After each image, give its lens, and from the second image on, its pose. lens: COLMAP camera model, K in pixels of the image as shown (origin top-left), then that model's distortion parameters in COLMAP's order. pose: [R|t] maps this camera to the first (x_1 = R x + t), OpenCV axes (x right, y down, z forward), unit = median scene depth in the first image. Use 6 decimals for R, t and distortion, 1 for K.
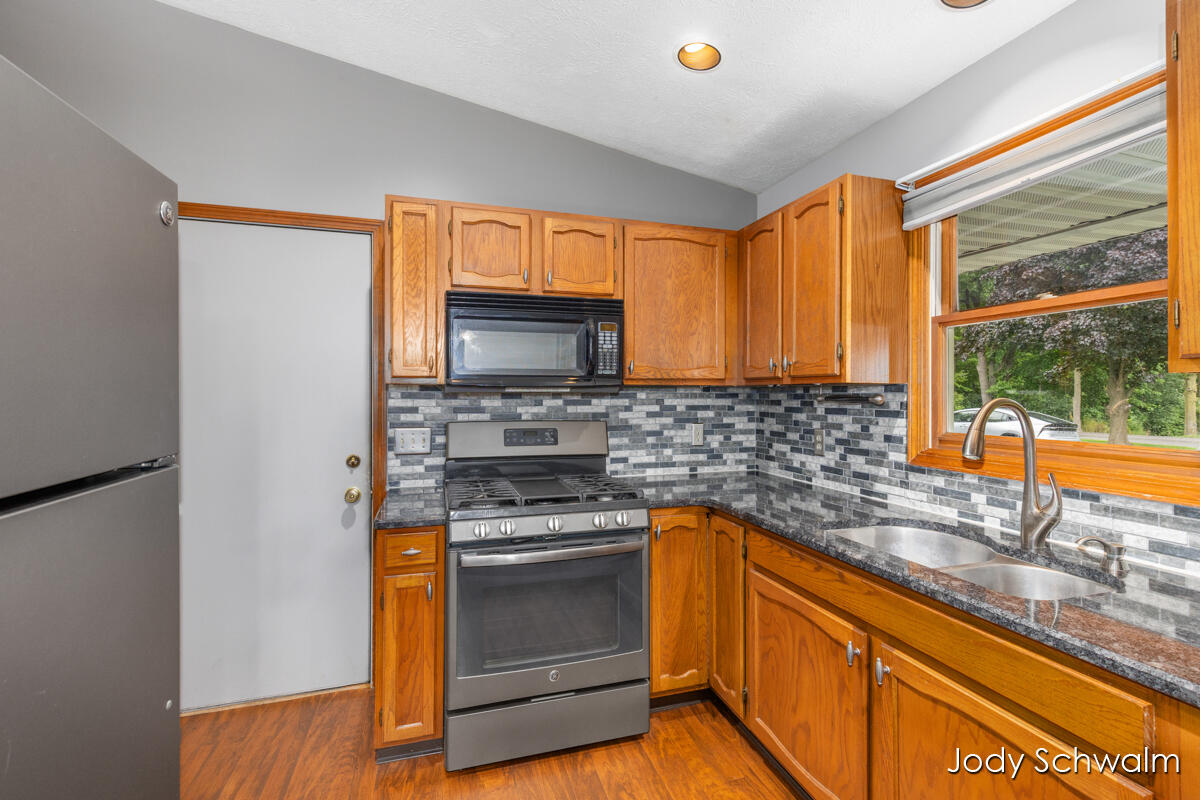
lens RADIAL K [[542.8, 0, 607.4], [0, 542.8, 396.5], [0, 0, 1]] dist [0.003722, 0.000227]
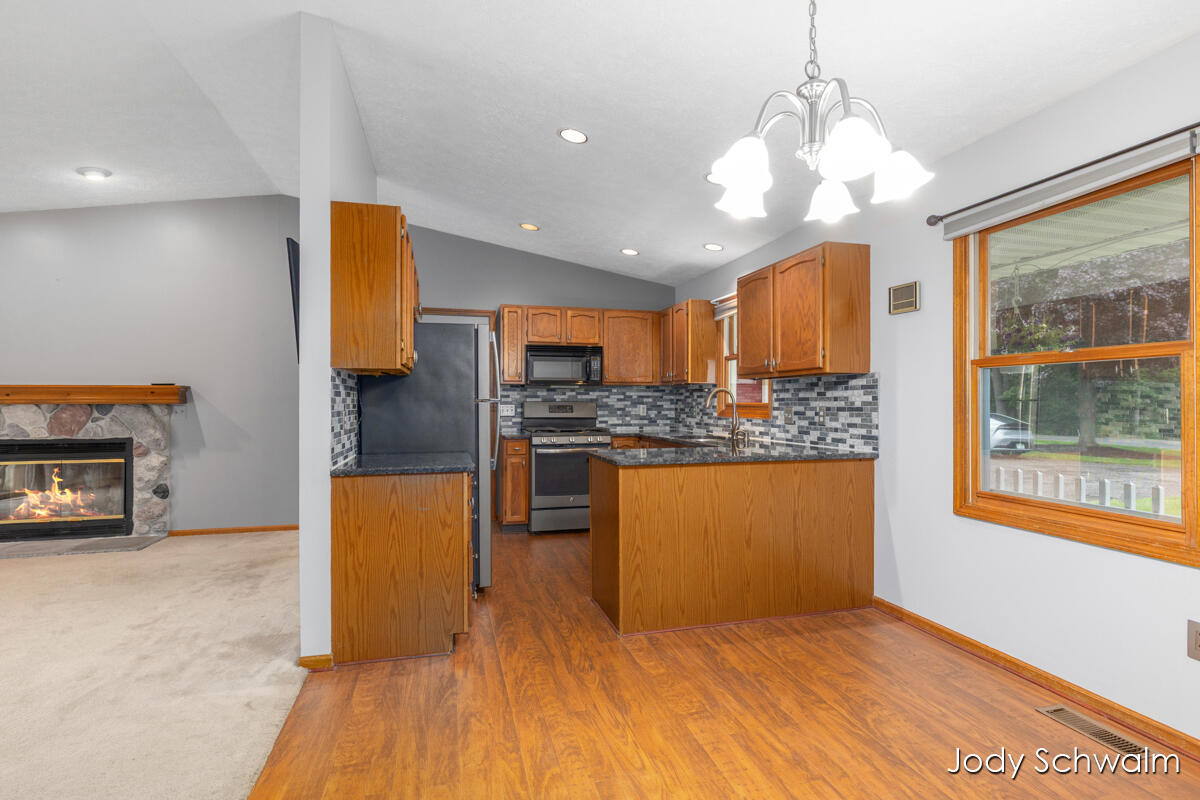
lens RADIAL K [[583.2, 0, 604.8], [0, 583.2, 397.9], [0, 0, 1]] dist [-0.000364, 0.000135]
pose [[0.999478, -0.000025, -0.032296, 0.110270], [-0.000347, 0.999934, -0.011518, 0.057655], [0.032294, 0.011523, 0.999412, -1.328123]]
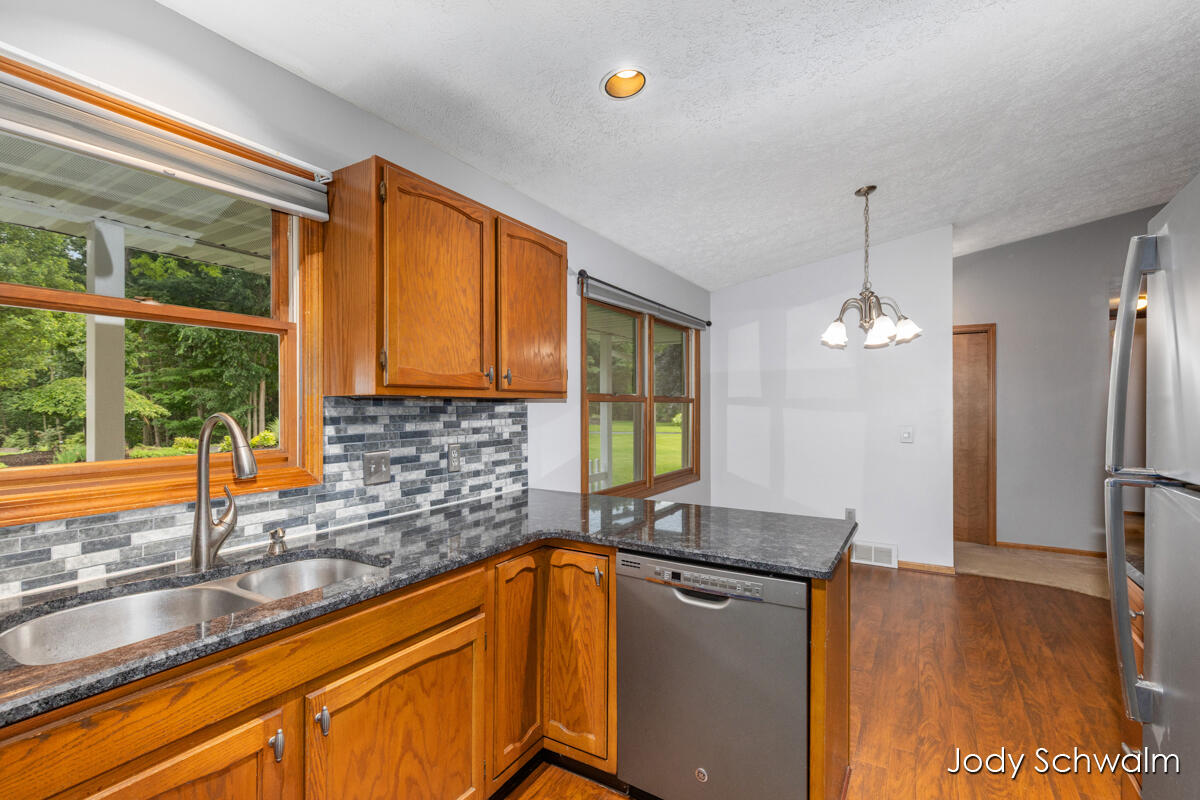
lens RADIAL K [[541.0, 0, 604.6], [0, 541.0, 404.1], [0, 0, 1]] dist [0.004101, -0.000016]
pose [[-0.668930, 0.001085, 0.743325, -0.252457], [0.002880, 0.999995, 0.001132, -0.007153], [-0.743320, 0.002898, -0.668930, 0.676986]]
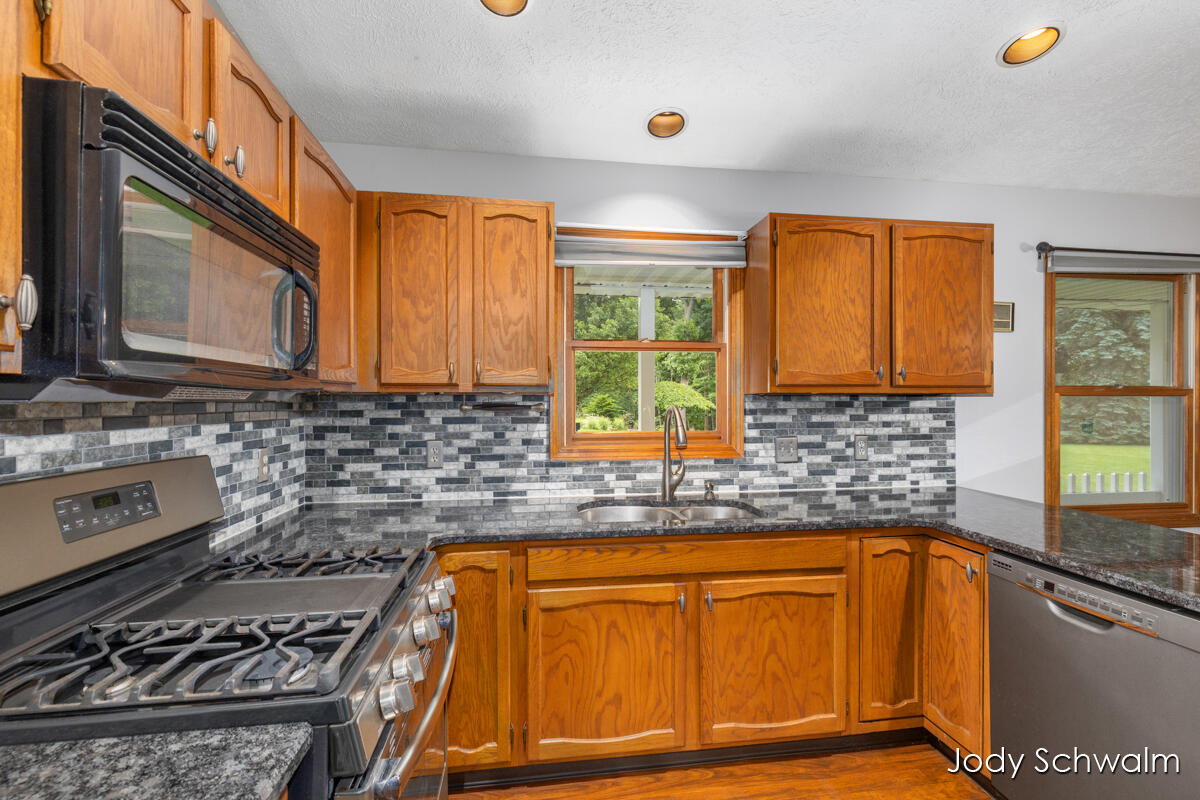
lens RADIAL K [[541.0, 0, 604.6], [0, 541.0, 404.1], [0, 0, 1]] dist [0.004101, -0.000016]
pose [[0.159000, -0.005676, 0.987262, -0.495808], [0.005871, 0.999971, 0.004804, -0.005641], [-0.987261, 0.005033, 0.159029, 0.563972]]
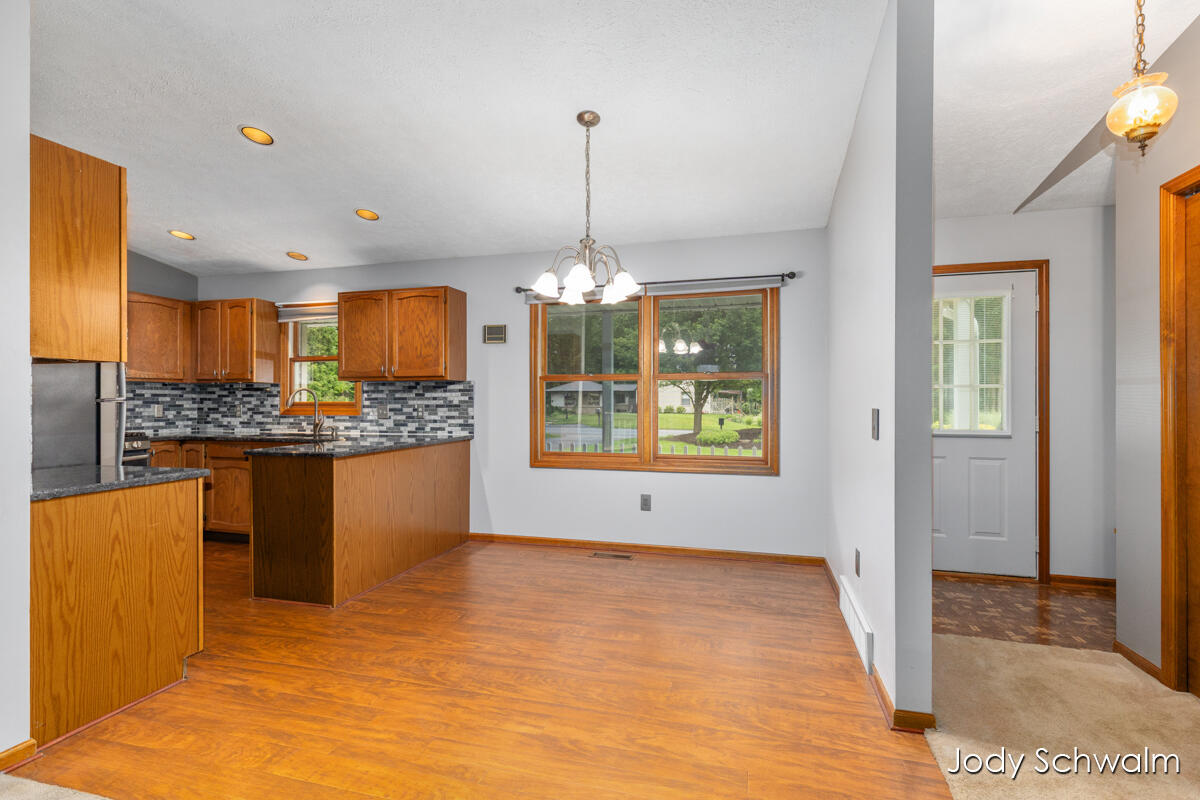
lens RADIAL K [[542.8, 0, 607.4], [0, 542.8, 396.5], [0, 0, 1]] dist [0.003722, 0.000227]
pose [[0.538395, 0.004805, 0.842679, -0.620475], [0.005090, 0.999947, -0.008953, 0.055668], [-0.842677, 0.009109, 0.538342, -1.346261]]
